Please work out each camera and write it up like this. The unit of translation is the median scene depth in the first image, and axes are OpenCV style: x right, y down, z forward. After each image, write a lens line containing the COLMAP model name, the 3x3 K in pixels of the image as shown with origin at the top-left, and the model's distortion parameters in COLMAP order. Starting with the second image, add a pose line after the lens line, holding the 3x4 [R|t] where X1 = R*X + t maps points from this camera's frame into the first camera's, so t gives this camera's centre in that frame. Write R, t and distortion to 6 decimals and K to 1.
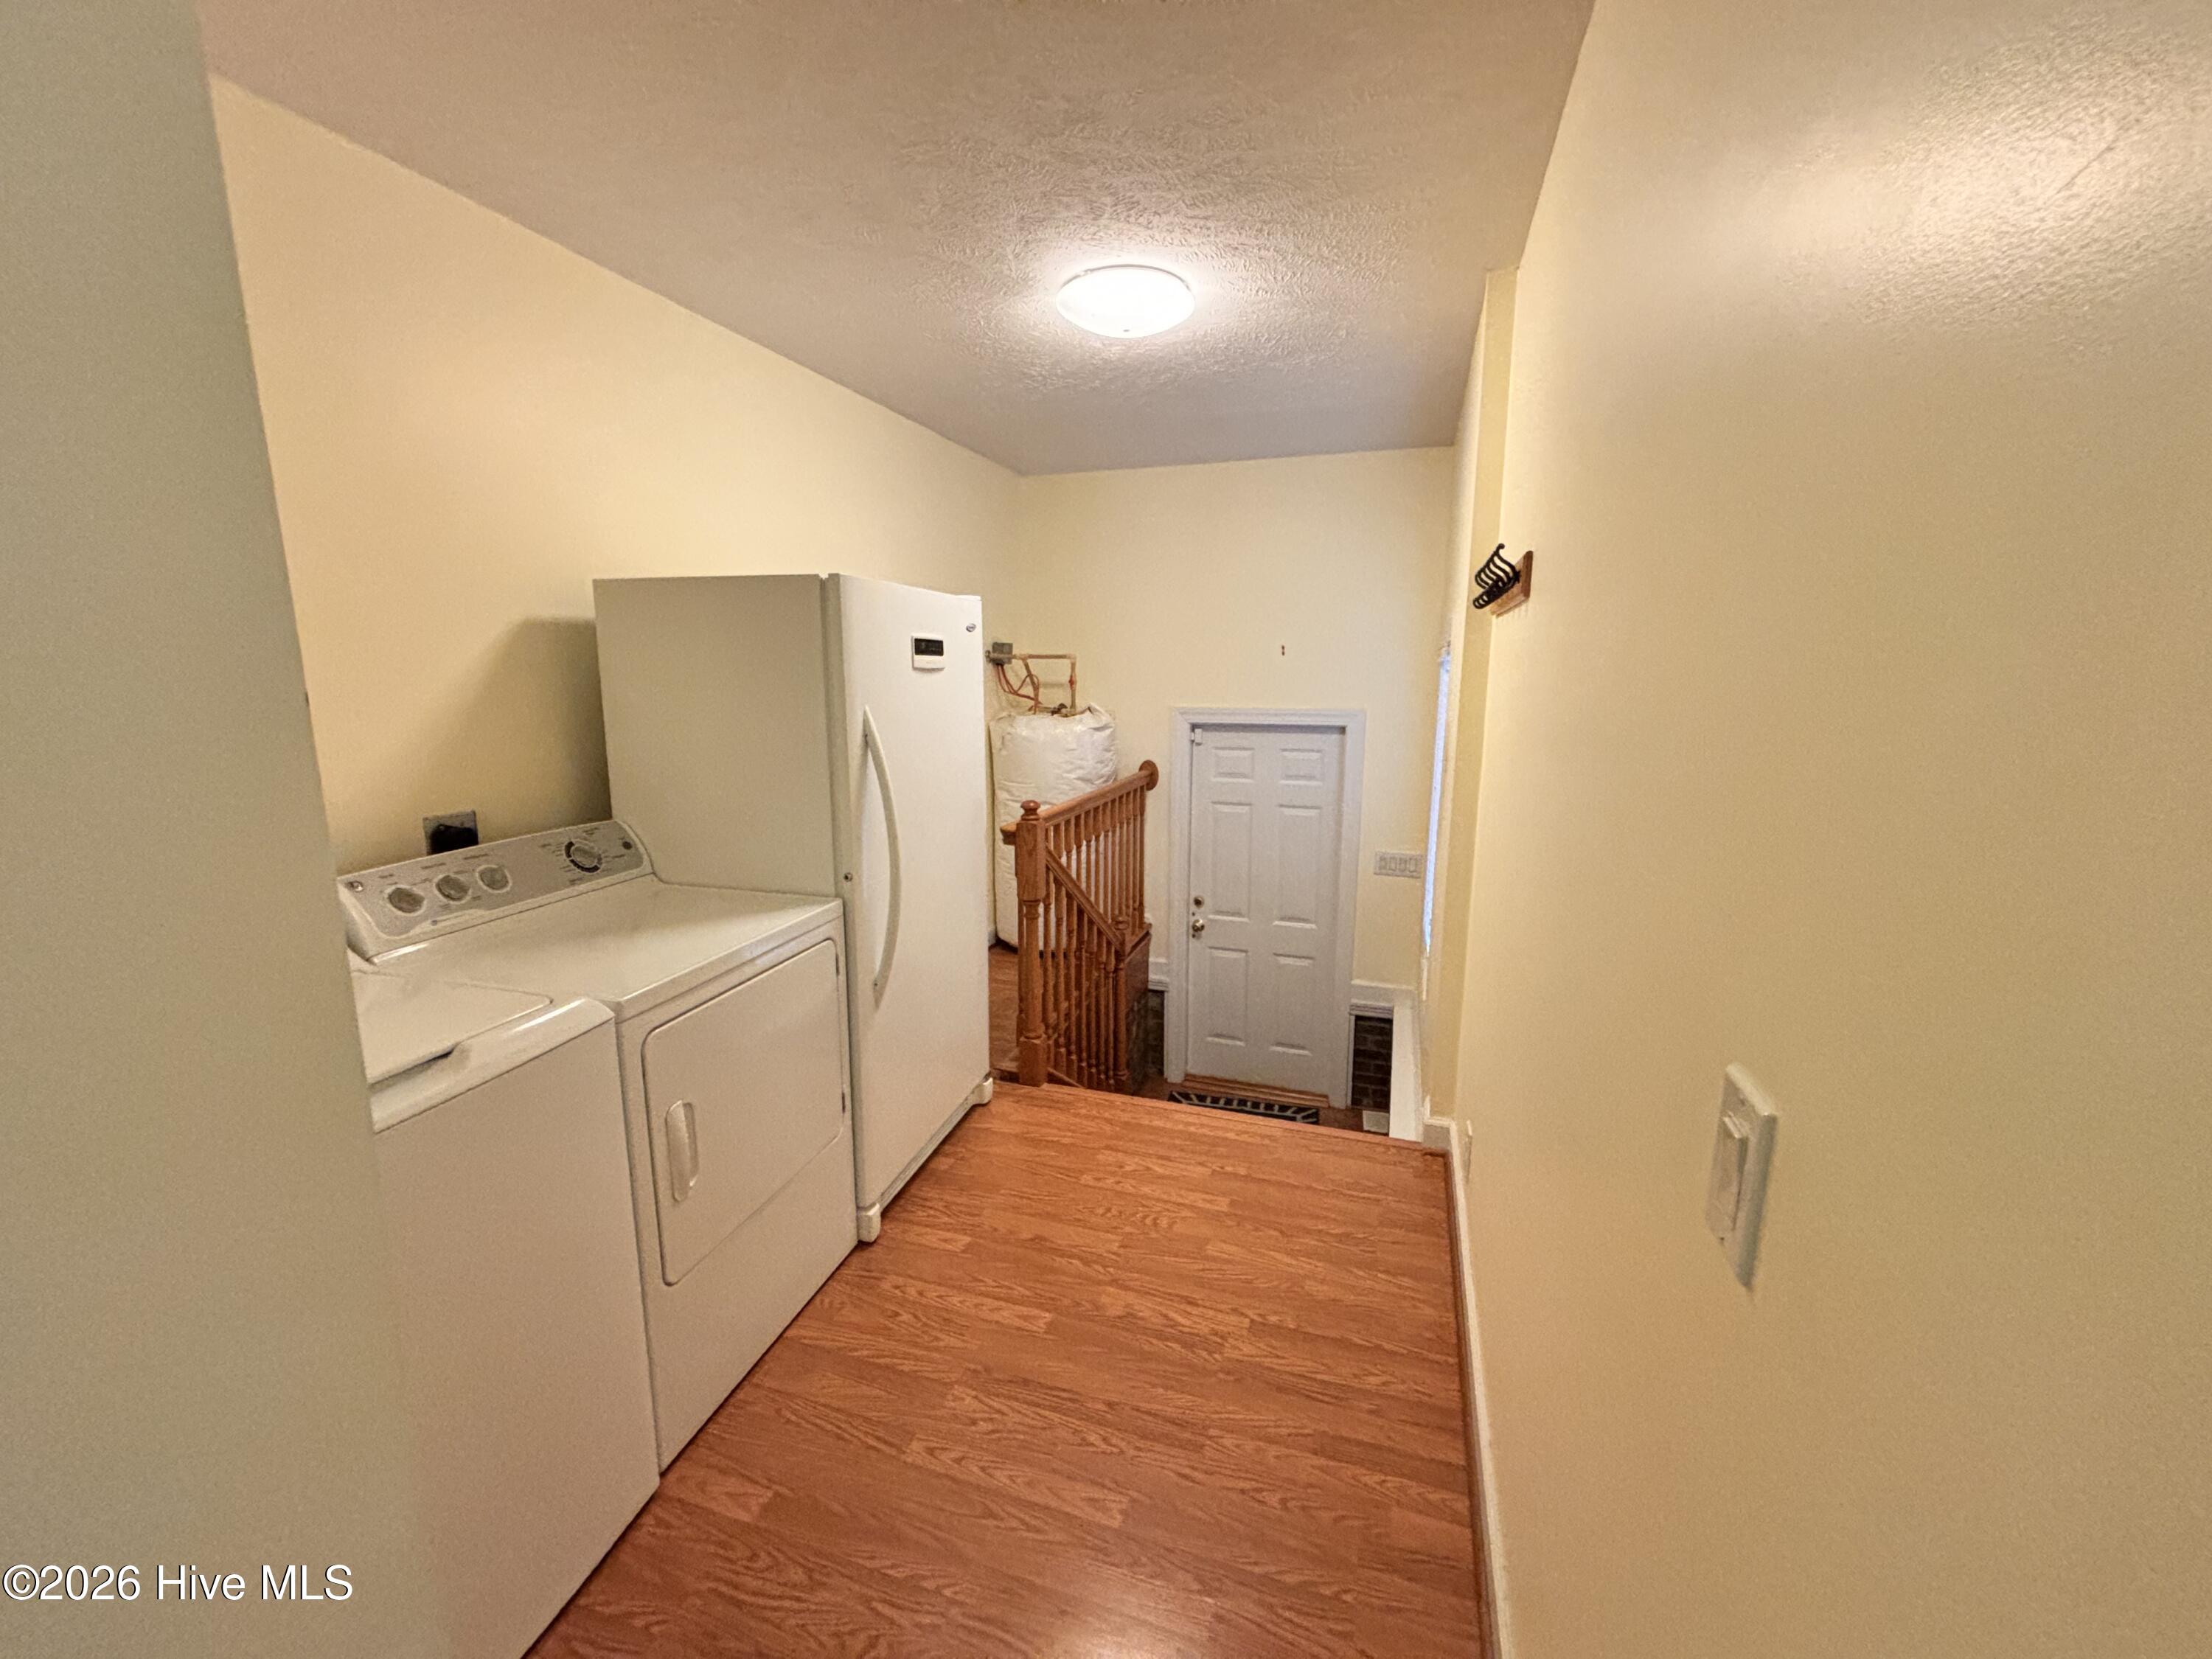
lens RADIAL K [[881.9, 0, 1091.1], [0, 881.9, 823.5], [0, 0, 1]] dist [-0.003174, -0.000231]
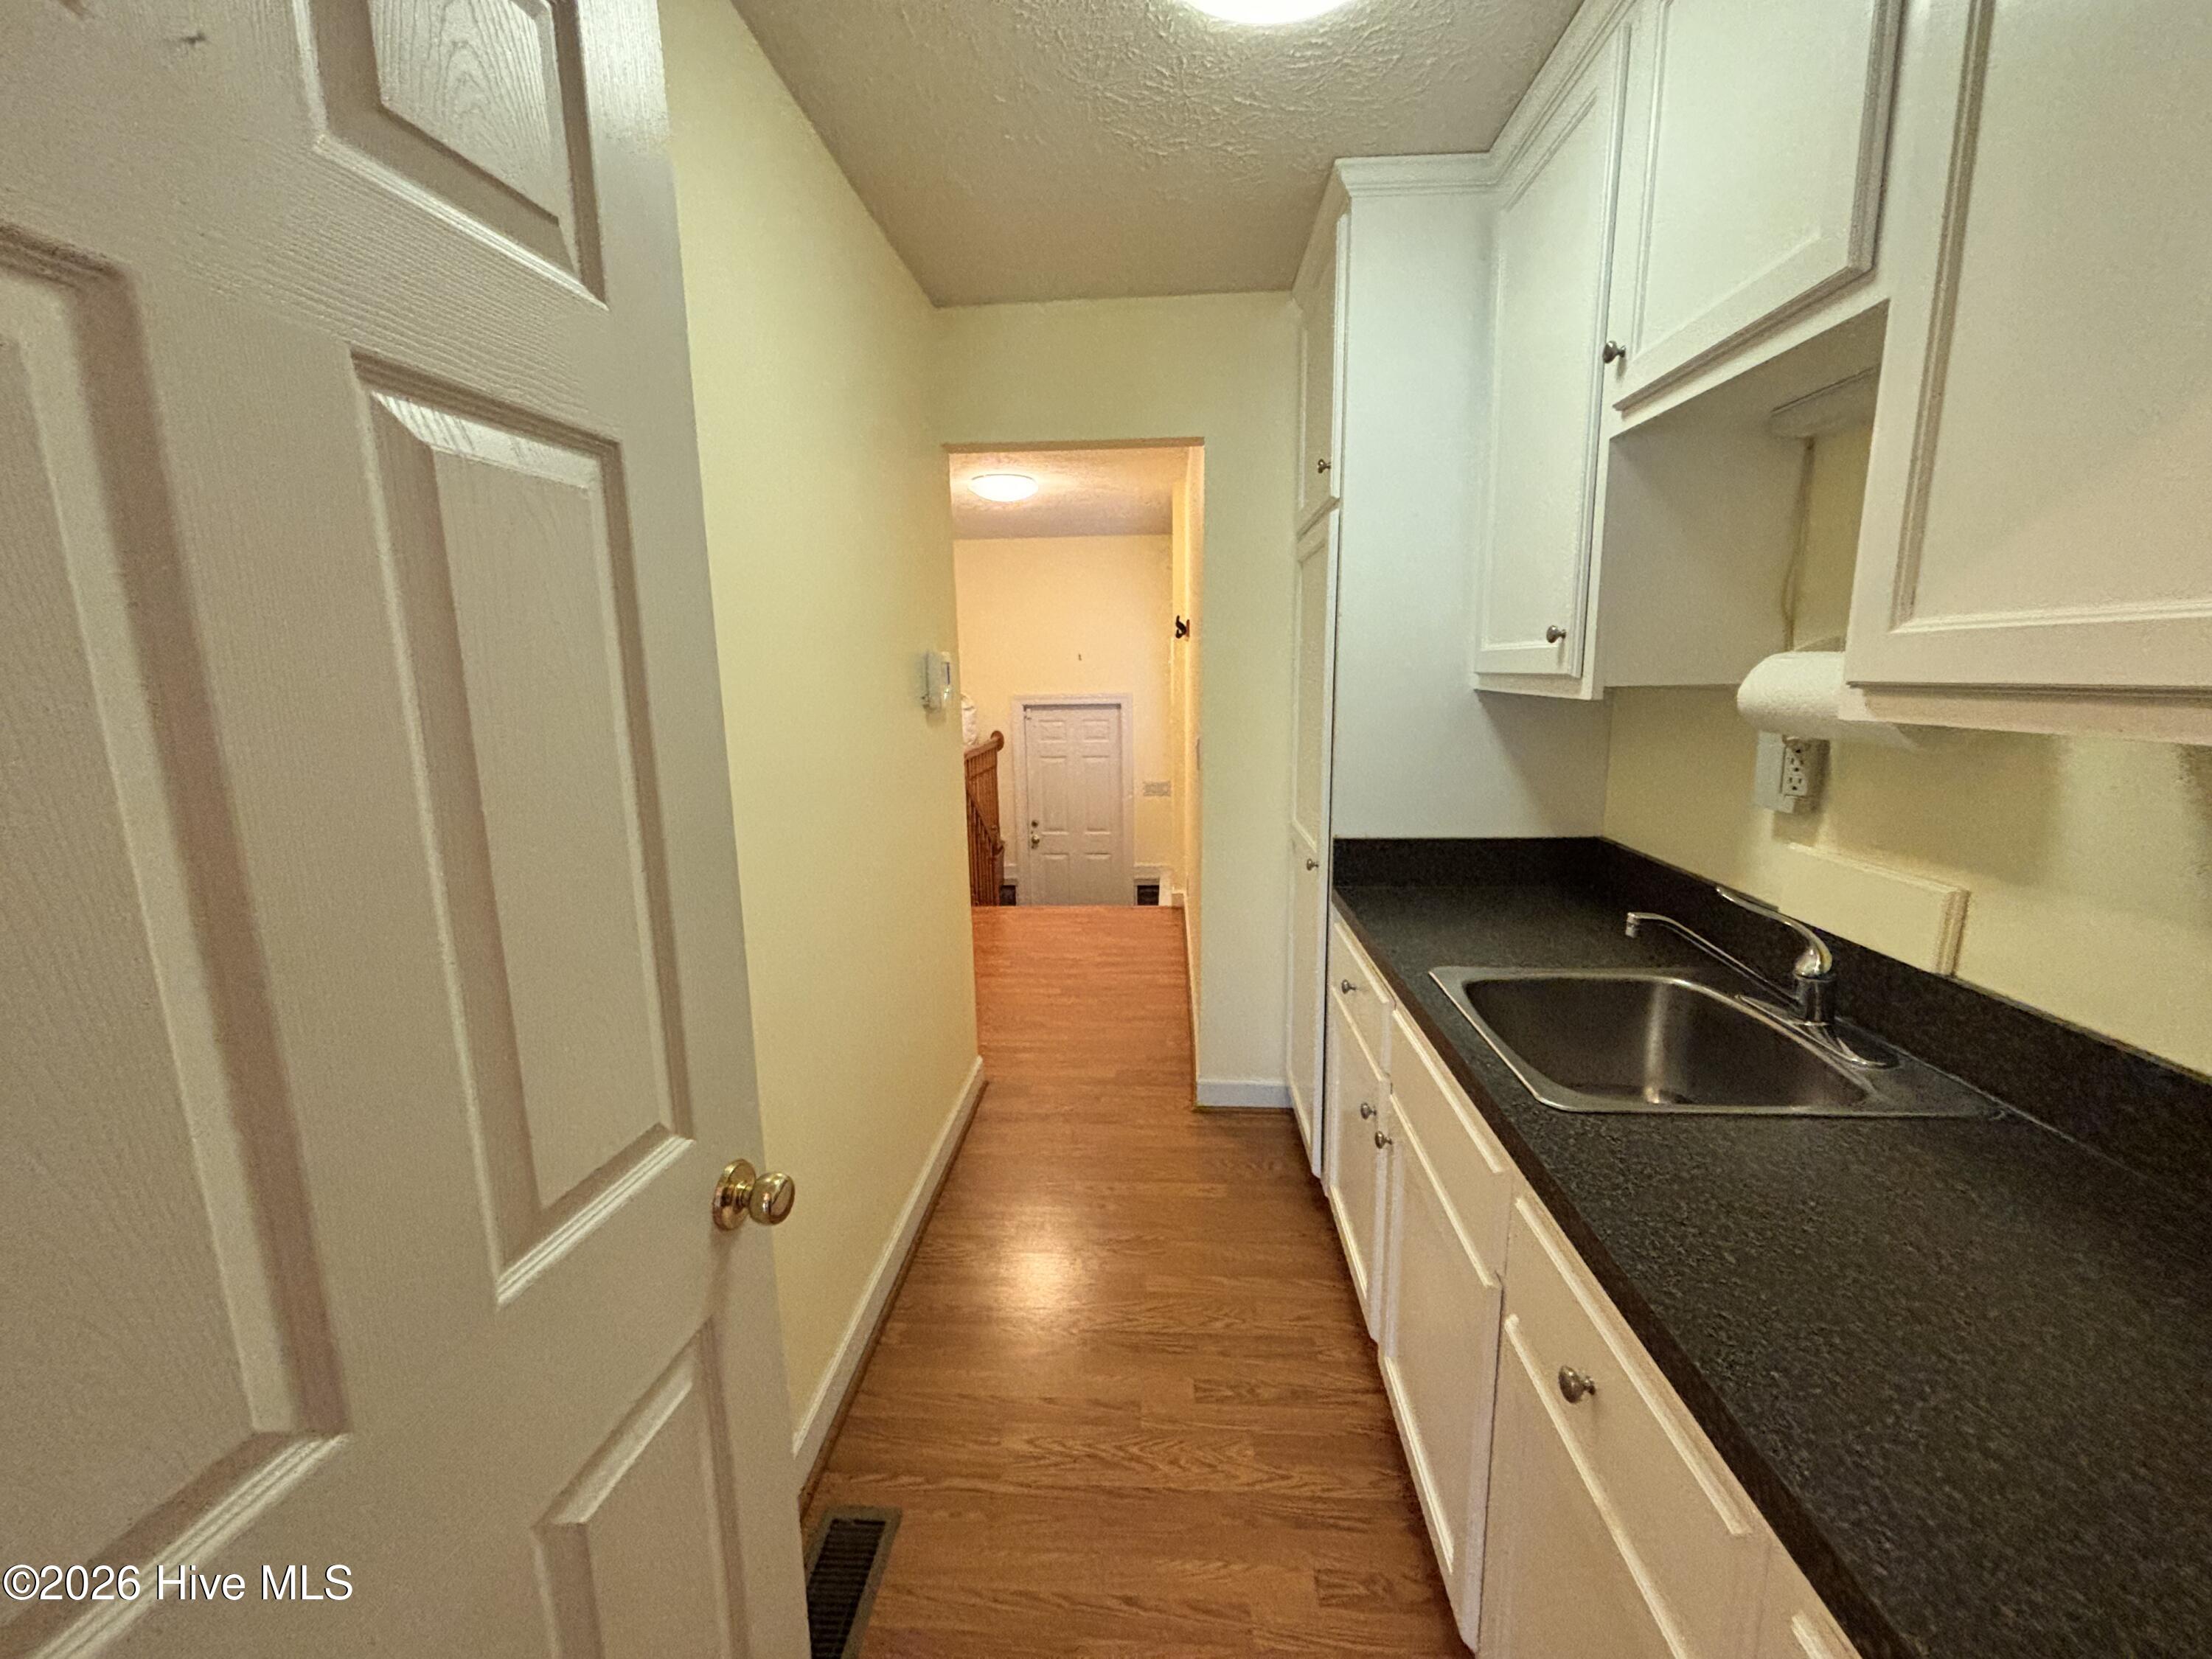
lens RADIAL K [[881.9, 0, 1110.4], [0, 881.9, 829.0], [0, 0, 1]] dist [-0.003174, -0.000231]
pose [[0.963089, -0.062731, 0.261771, -0.161390], [0.062536, 0.998001, 0.009084, 0.099847], [-0.261818, 0.007621, 0.965087, -0.533441]]
